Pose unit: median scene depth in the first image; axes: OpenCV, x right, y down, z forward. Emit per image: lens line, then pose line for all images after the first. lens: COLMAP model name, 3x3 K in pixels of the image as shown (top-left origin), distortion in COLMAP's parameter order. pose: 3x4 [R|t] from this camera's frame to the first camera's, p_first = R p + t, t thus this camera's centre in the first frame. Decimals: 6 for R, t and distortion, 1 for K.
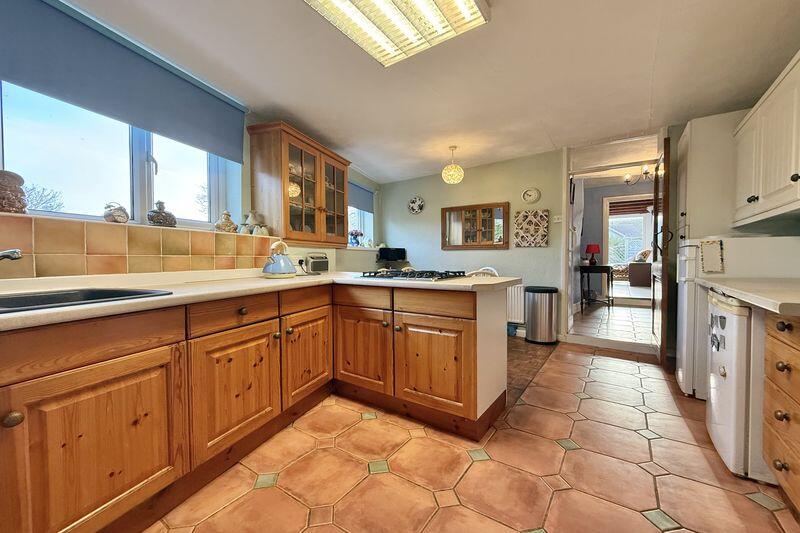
lens RADIAL K [[311.1, 0, 396.1], [0, 311.1, 268.3], [0, 0, 1]] dist [0.001455, 0.000034]
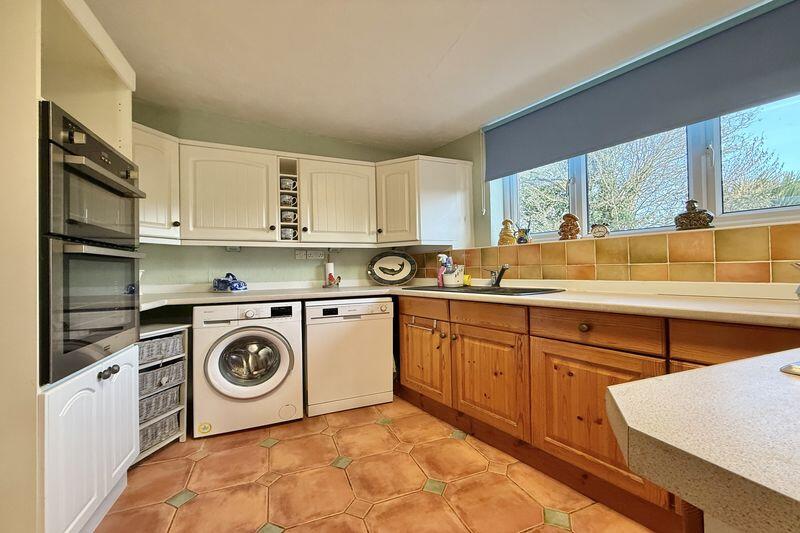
lens RADIAL K [[311.1, 0, 397.7], [0, 311.1, 265.3], [0, 0, 1]] dist [0.001455, 0.000034]
pose [[-0.534205, -0.002606, -0.845351, 0.556054], [-0.008365, 0.999963, 0.002203, -0.038224], [0.845314, 0.008248, -0.534207, 1.039501]]
